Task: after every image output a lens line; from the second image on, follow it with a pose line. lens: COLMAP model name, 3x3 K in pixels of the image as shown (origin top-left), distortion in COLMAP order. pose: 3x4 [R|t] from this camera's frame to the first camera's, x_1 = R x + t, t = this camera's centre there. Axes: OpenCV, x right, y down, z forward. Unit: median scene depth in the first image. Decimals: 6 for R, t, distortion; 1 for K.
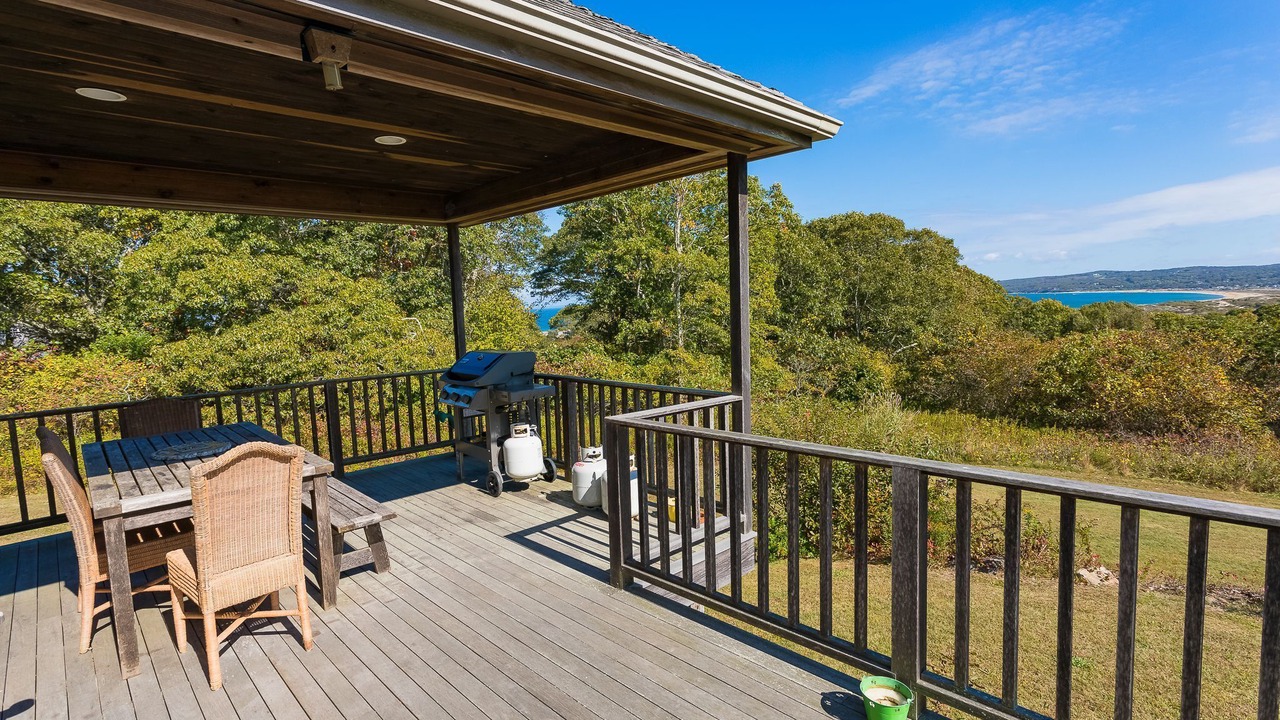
lens RADIAL K [[628.4, 0, 625.2], [0, 628.4, 364.9], [0, 0, 1]] dist [0.002761, 0.001836]
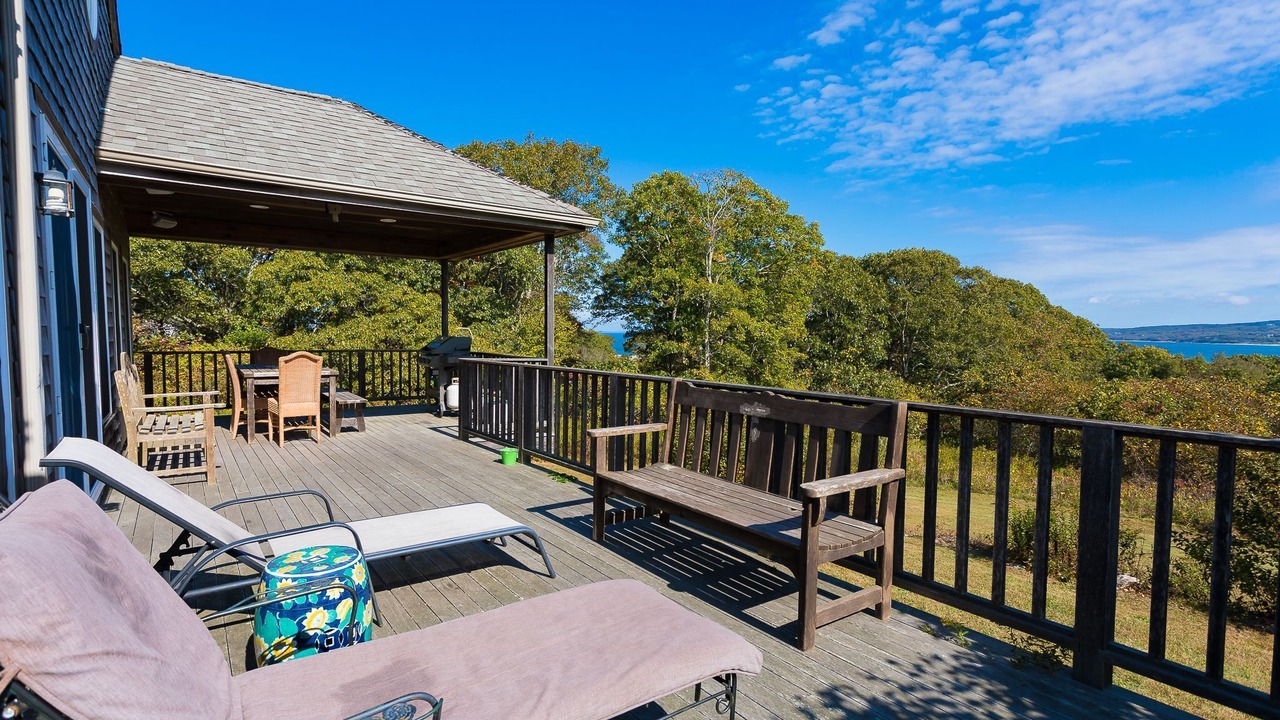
lens RADIAL K [[632.8, 0, 612.9], [0, 632.8, 365.6], [0, 0, 1]] dist [-0.000367, 0.001765]
pose [[0.988077, 0.056864, -0.143072, 0.094051], [-0.062410, 0.997452, -0.034573, 0.017545], [0.140741, 0.043090, 0.989108, -0.124885]]
